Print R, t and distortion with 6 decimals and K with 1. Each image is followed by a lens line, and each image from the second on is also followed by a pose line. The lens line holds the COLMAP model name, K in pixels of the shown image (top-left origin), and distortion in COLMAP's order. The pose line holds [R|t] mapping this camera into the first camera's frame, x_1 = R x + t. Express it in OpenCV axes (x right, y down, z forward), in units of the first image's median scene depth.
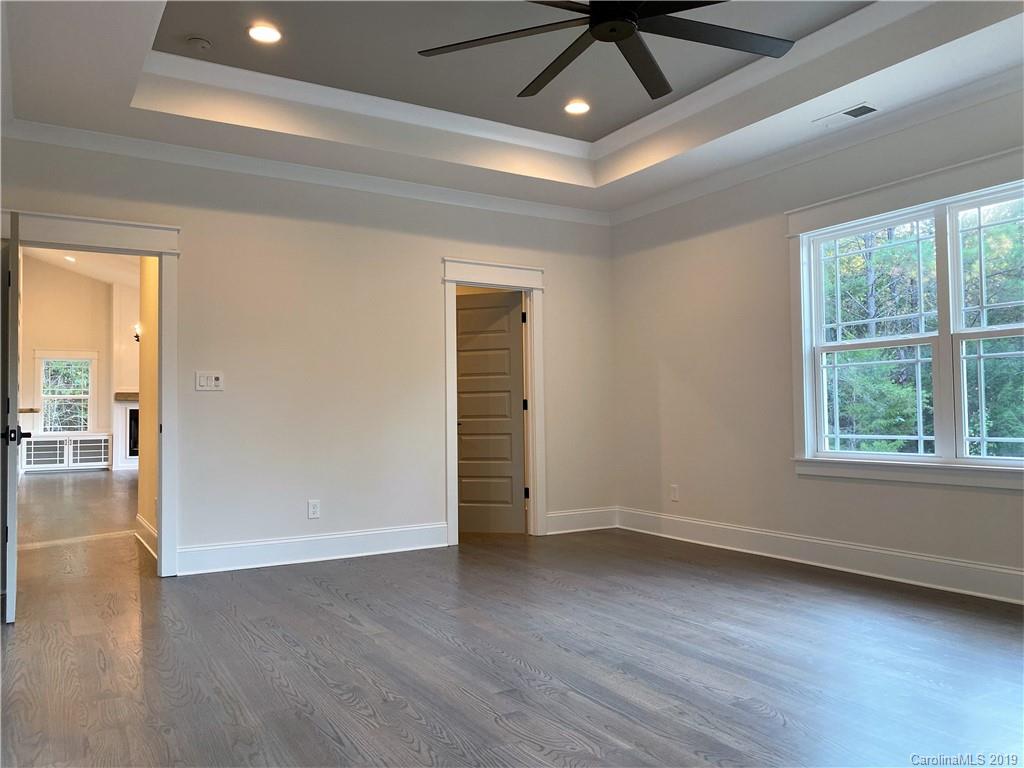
lens RADIAL K [[777.4, 0, 509.4], [0, 777.4, 379.7], [0, 0, 1]] dist [0.065316, -0.002485]
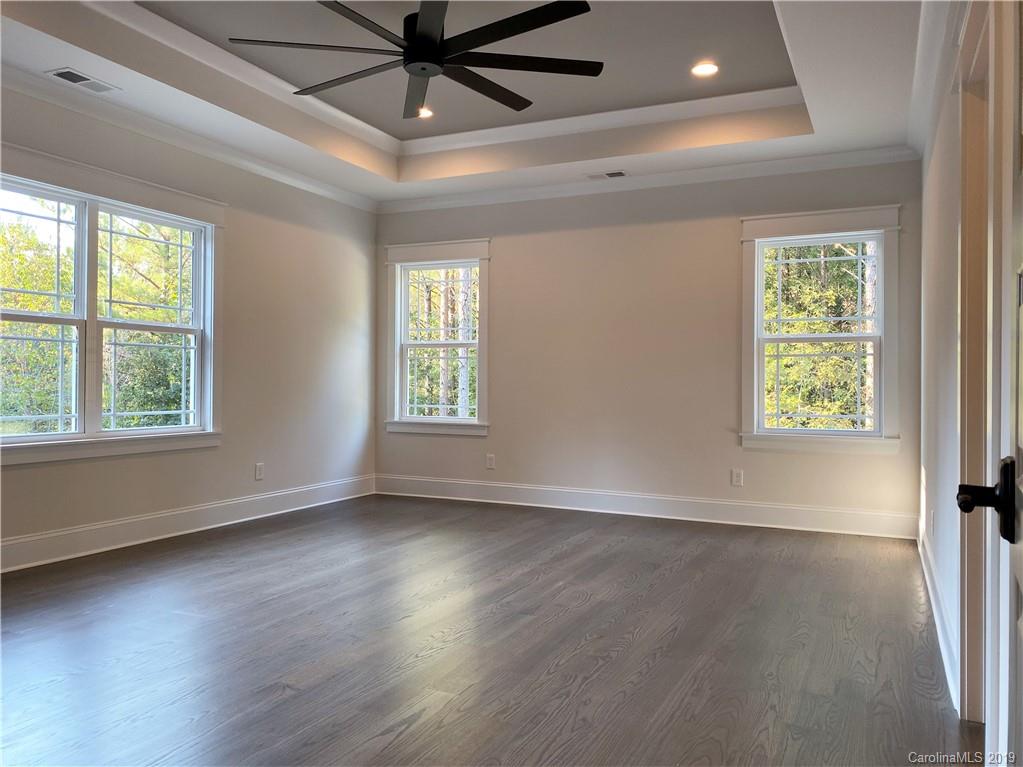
lens RADIAL K [[781.0, 0, 511.5], [0, 781.0, 383.5], [0, 0, 1]] dist [0.001525, -0.000297]
pose [[-0.553730, 0.014041, 0.832578, -0.883725], [-0.031881, 0.998767, -0.038048, 0.070046], [-0.832086, -0.047612, -0.552600, 1.487704]]
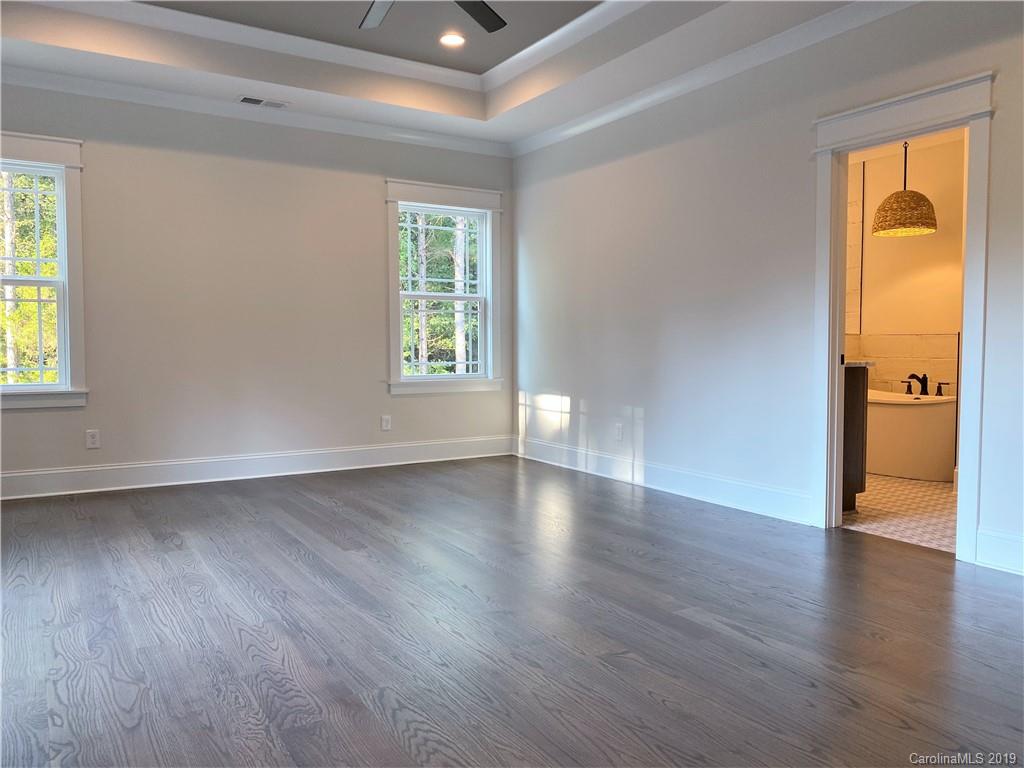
lens RADIAL K [[789.5, 0, 520.0], [0, 789.5, 382.4], [0, 0, 1]] dist [0.031138, -0.001324]
pose [[-0.999498, 0.017842, -0.026168, 0.024426], [0.017410, 0.999710, 0.016664, 0.073415], [0.026457, 0.016200, -0.999519, 1.999216]]
